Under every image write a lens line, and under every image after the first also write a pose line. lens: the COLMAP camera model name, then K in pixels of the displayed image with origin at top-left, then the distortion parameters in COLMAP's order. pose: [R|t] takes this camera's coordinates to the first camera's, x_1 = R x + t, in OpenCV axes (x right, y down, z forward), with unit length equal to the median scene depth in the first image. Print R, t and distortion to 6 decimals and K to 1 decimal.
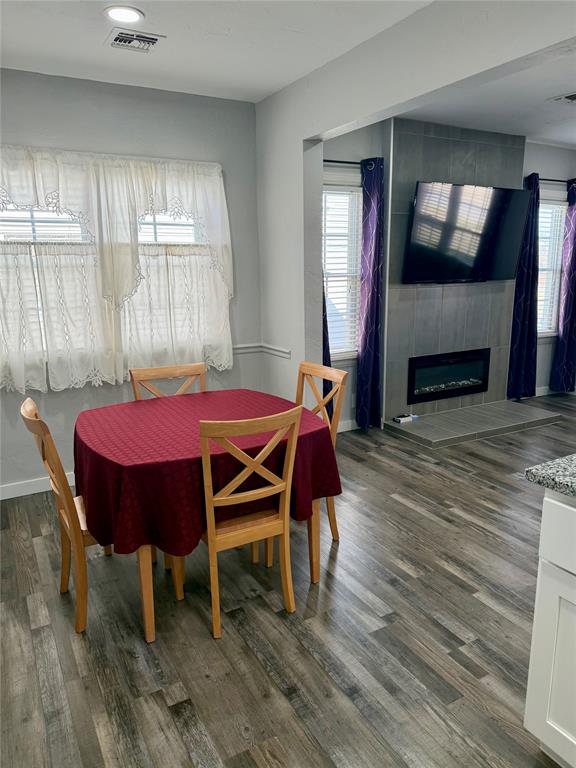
lens RADIAL K [[554.8, 0, 288.0], [0, 554.8, 384.0], [0, 0, 1]] dist [-0.001134, -0.001829]
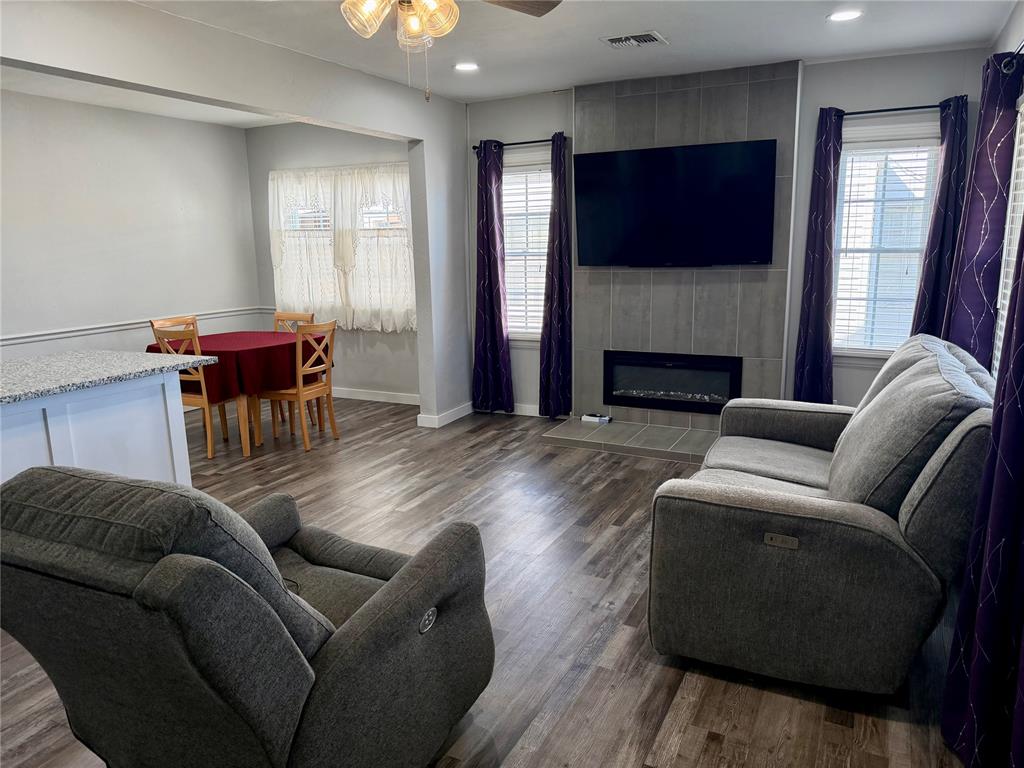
lens RADIAL K [[720.6, 0, 512.0], [0, 720.6, 384.0], [0, 0, 1]] dist [0.028739, -0.000109]
pose [[0.565332, 0.158431, -0.809505, 1.233138], [-0.172712, 0.982363, 0.071645, -0.059550], [0.806579, 0.099308, 0.582724, 0.261186]]
